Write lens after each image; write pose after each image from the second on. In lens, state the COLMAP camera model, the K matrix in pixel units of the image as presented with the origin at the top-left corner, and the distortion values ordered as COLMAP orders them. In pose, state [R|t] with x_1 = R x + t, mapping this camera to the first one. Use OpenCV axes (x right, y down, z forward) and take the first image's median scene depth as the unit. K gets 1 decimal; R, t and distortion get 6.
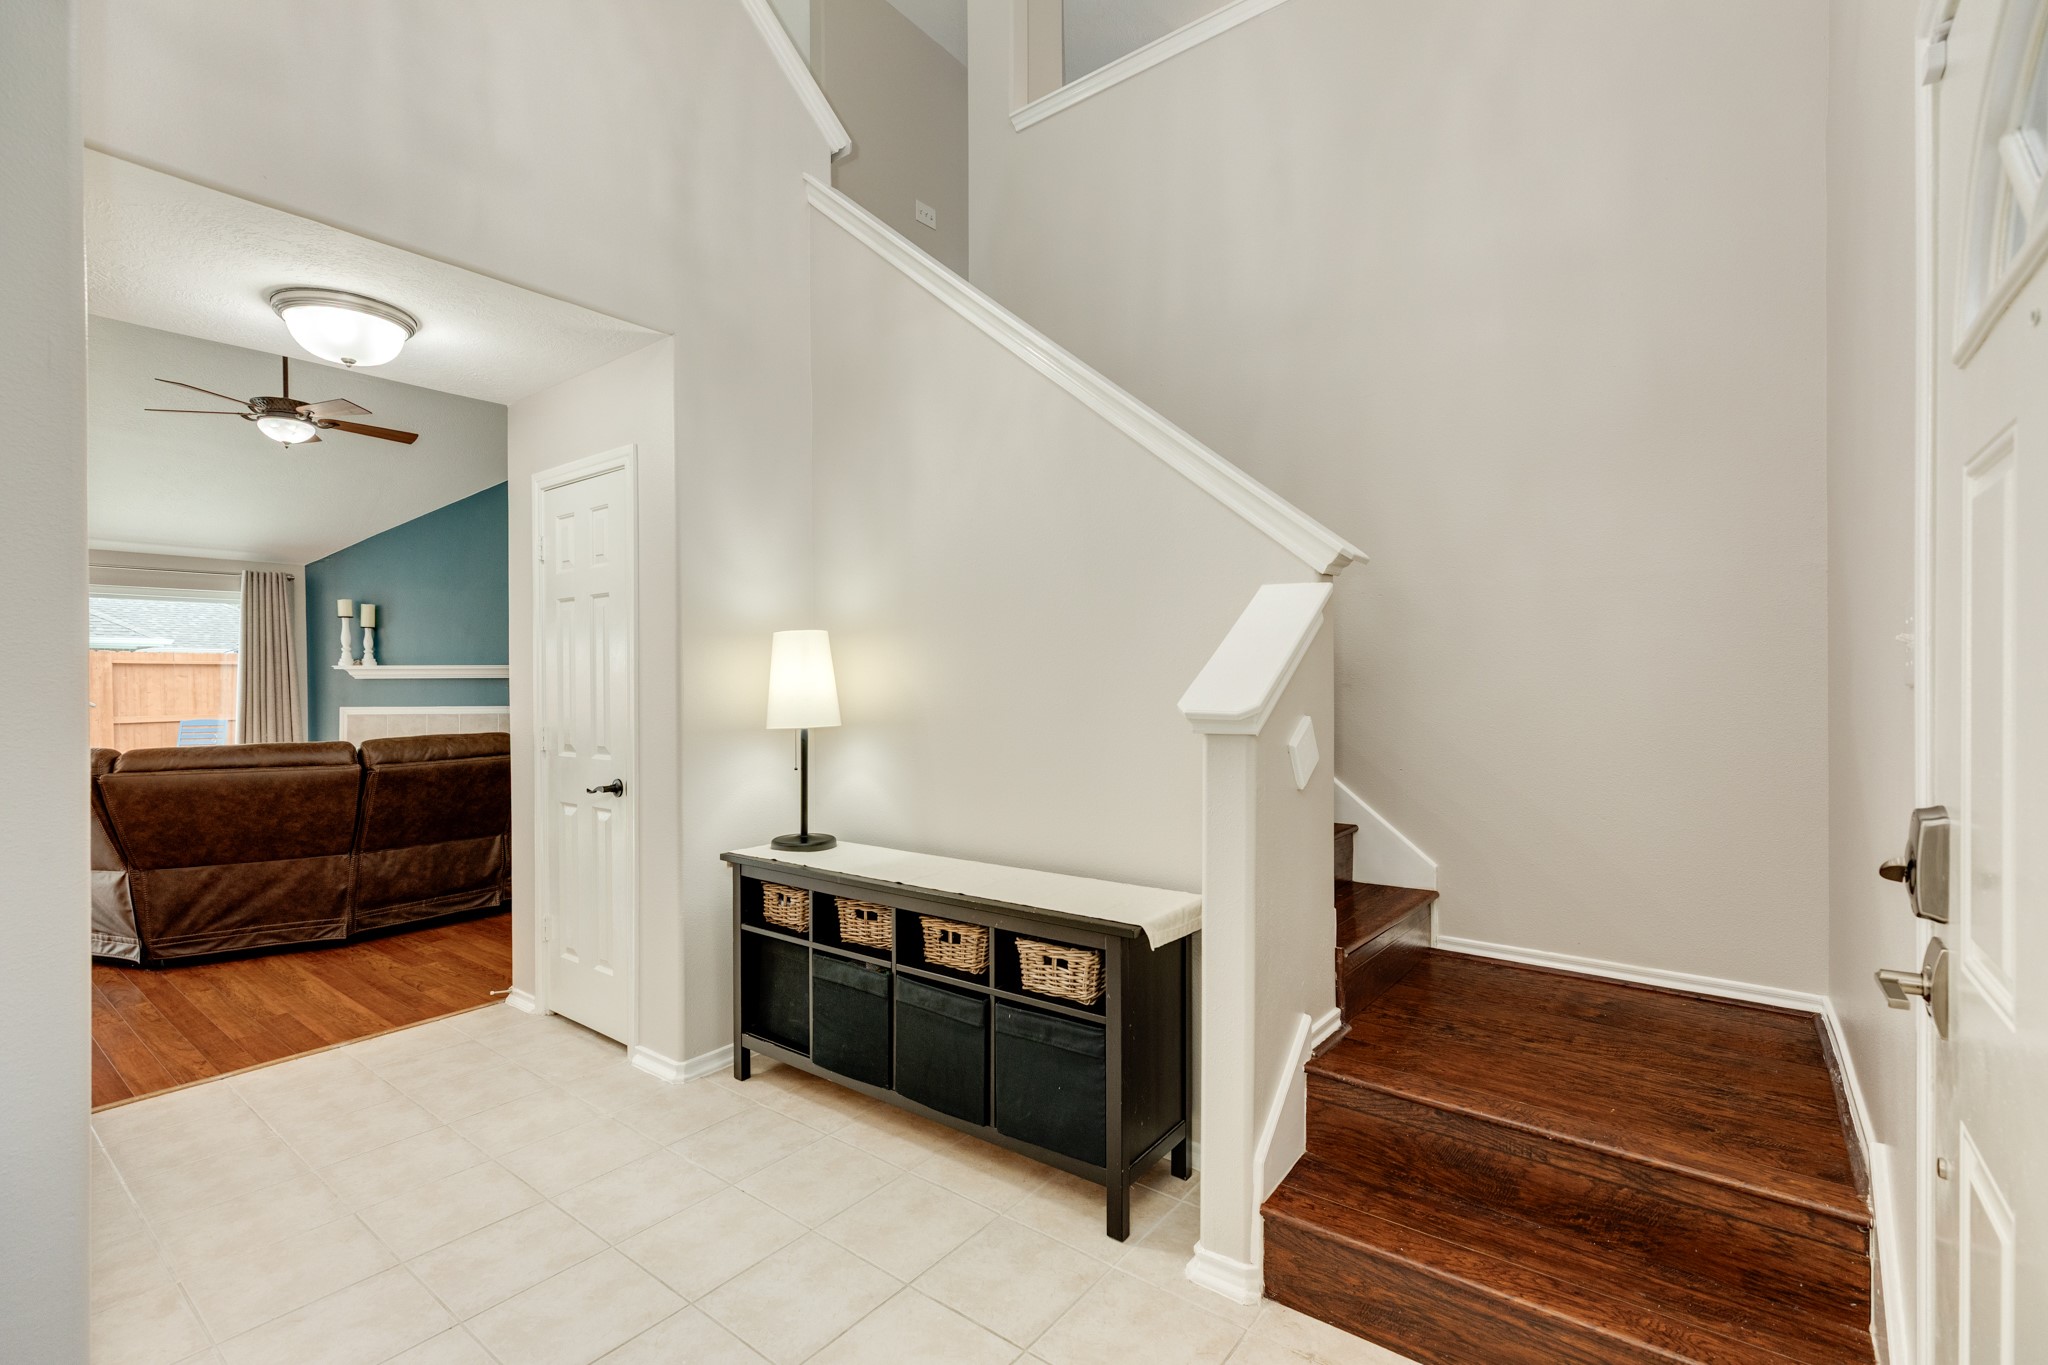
lens RADIAL K [[912.4, 0, 1013.5], [0, 912.4, 688.4], [0, 0, 1]] dist [0.004048, -0.000632]
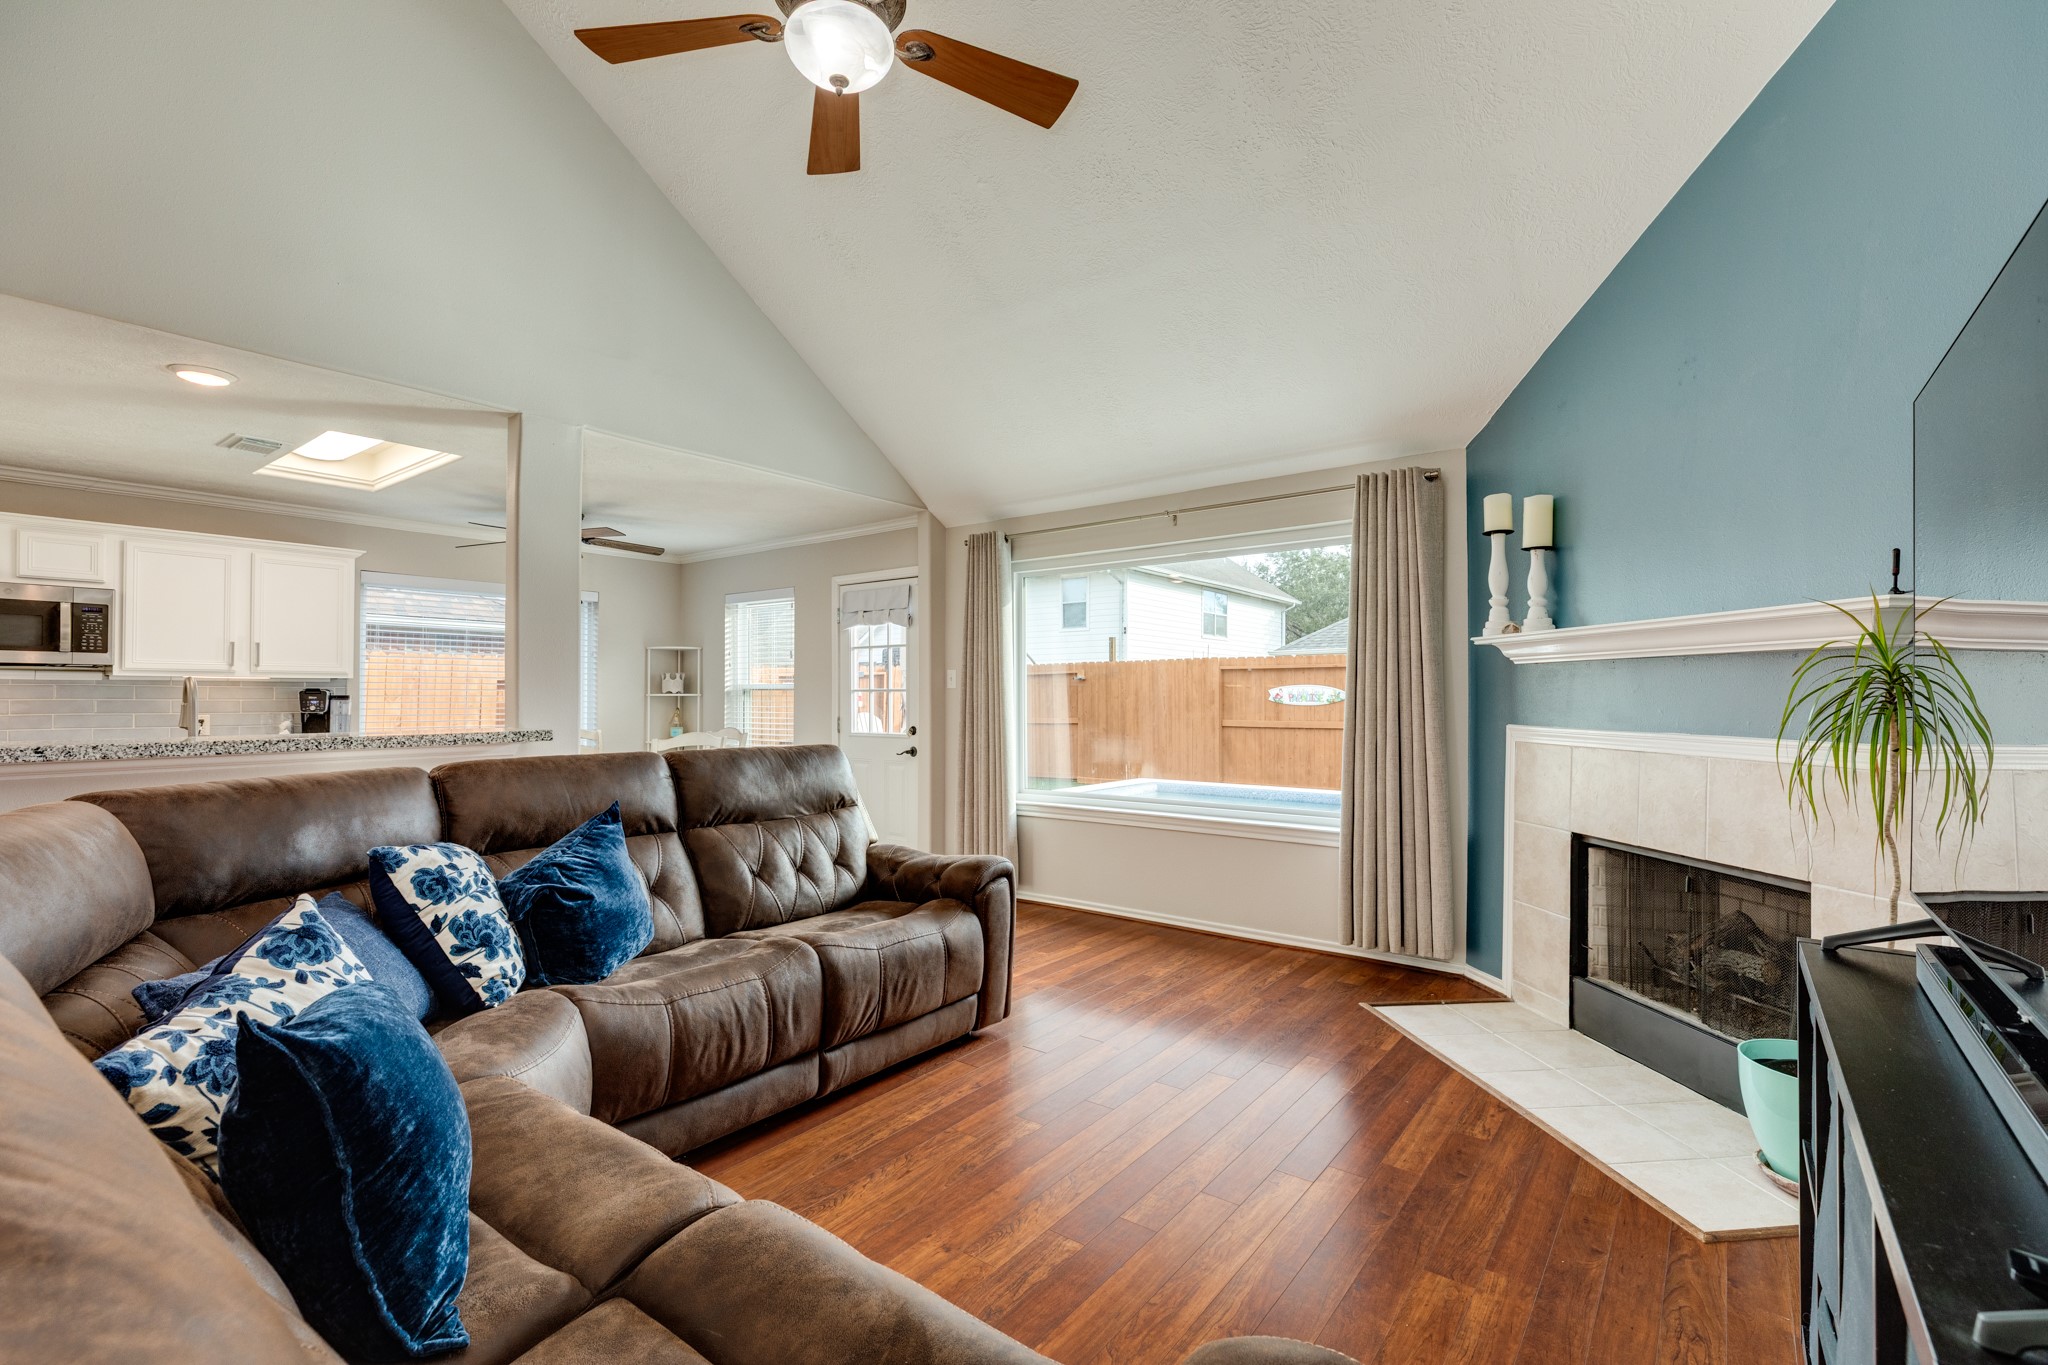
lens RADIAL K [[912.4, 0, 1021.3], [0, 912.4, 693.2], [0, 0, 1]] dist [0.004048, -0.000632]
pose [[0.002734, 0.006400, -0.999976, -0.263864], [-0.007496, 0.999952, 0.006380, 0.002973], [0.999968, 0.007479, 0.002782, 0.756154]]
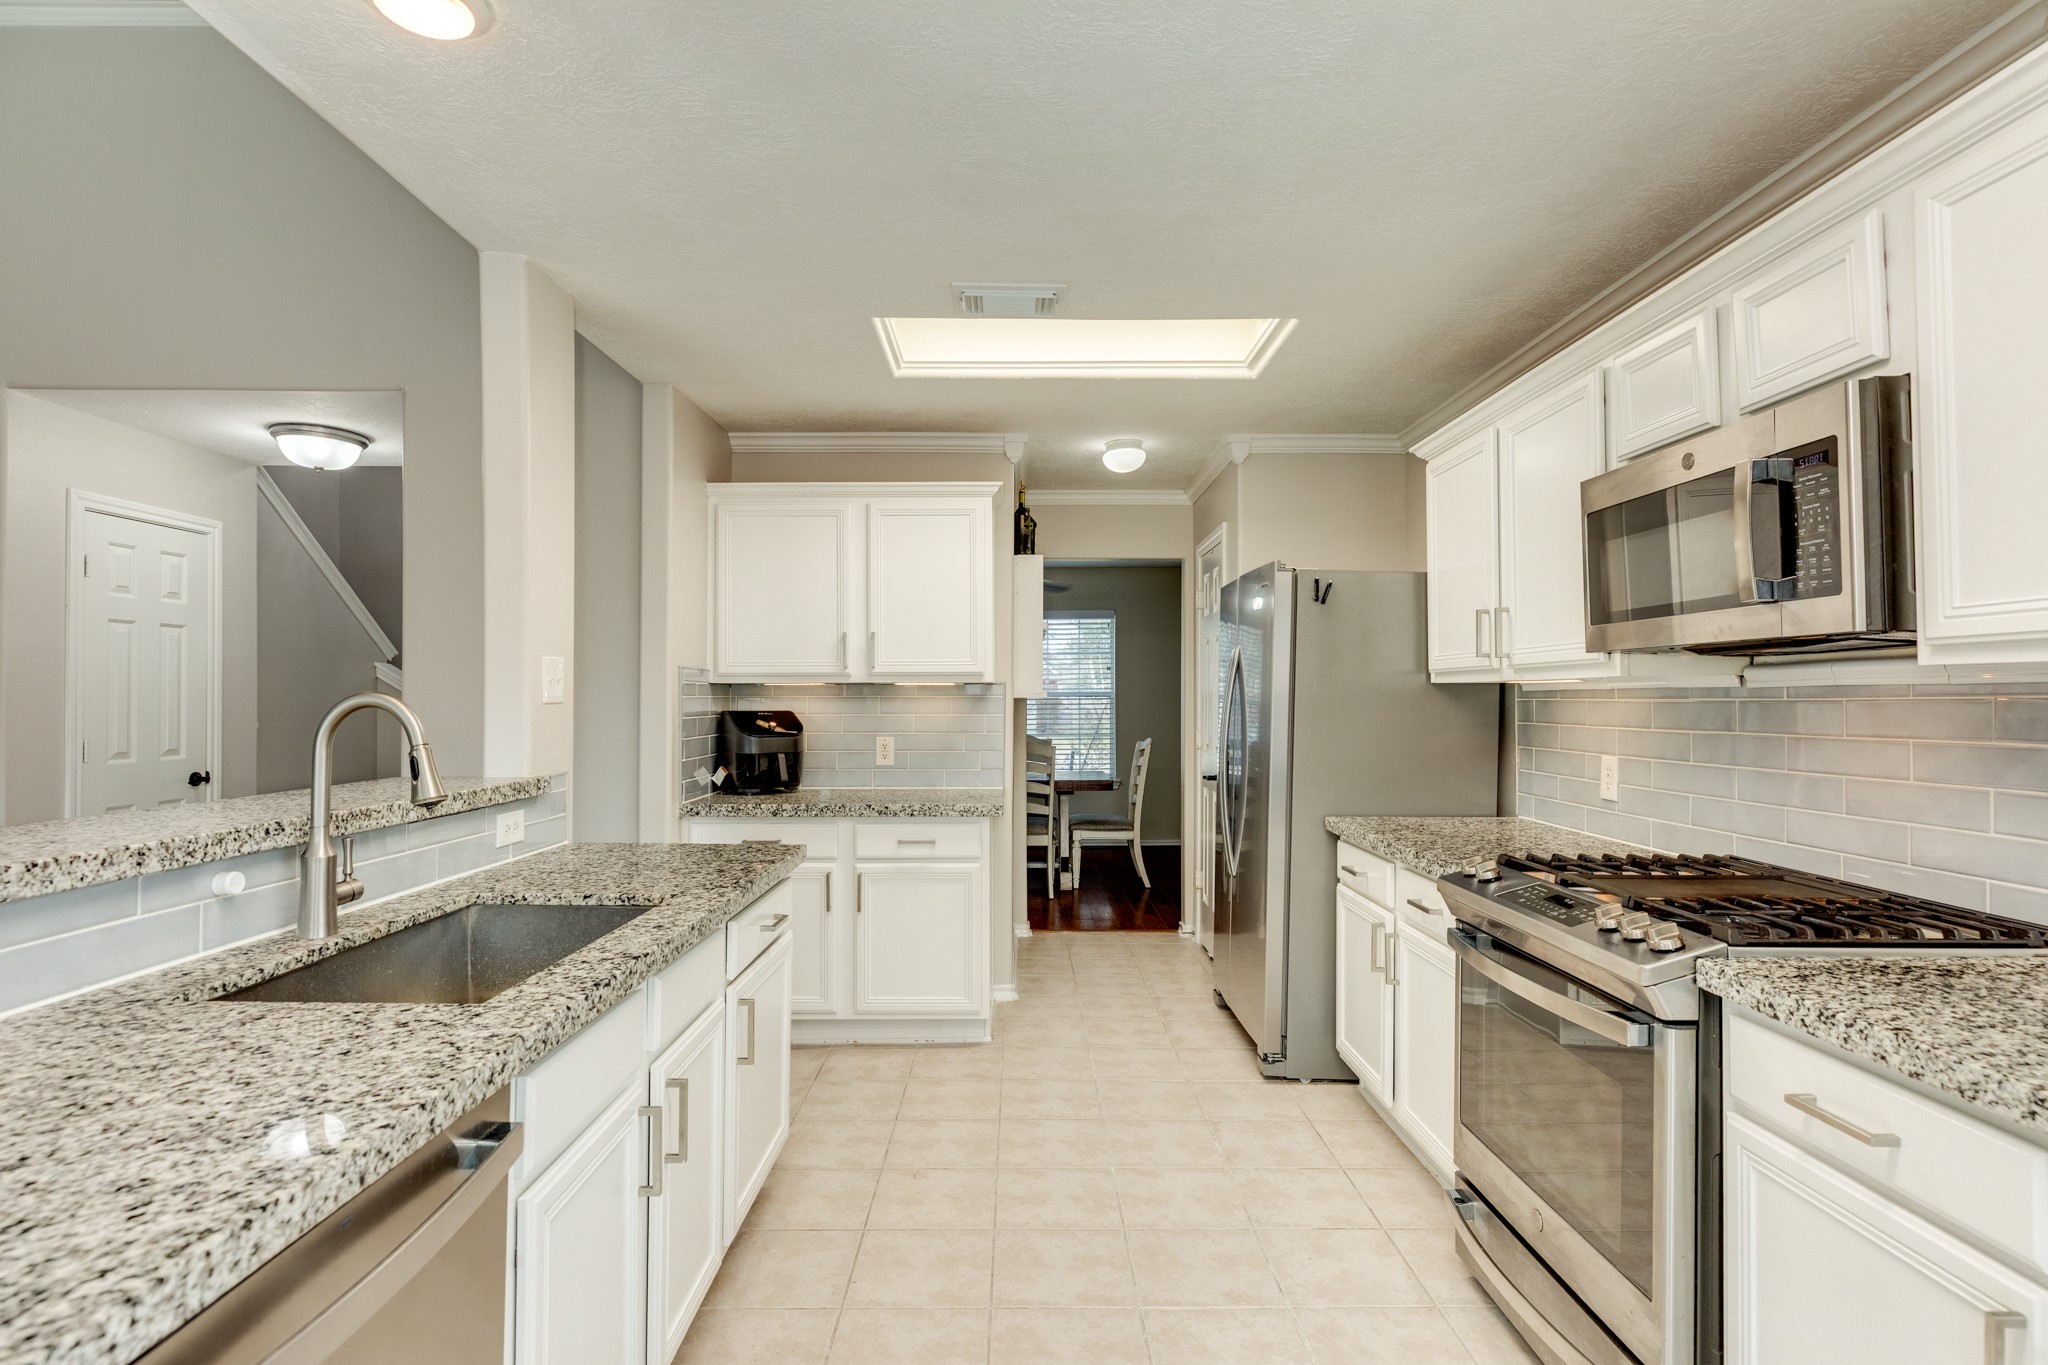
lens RADIAL K [[984.7, 0, 1043.5], [0, 984.7, 689.7], [0, 0, 1]] dist [-0.004445, 0.000808]
pose [[-0.618091, 0.015297, 0.785958, -0.941491], [0.011549, 0.999879, -0.010378, 0.004465], [-0.786022, 0.002662, -0.618193, 0.387597]]
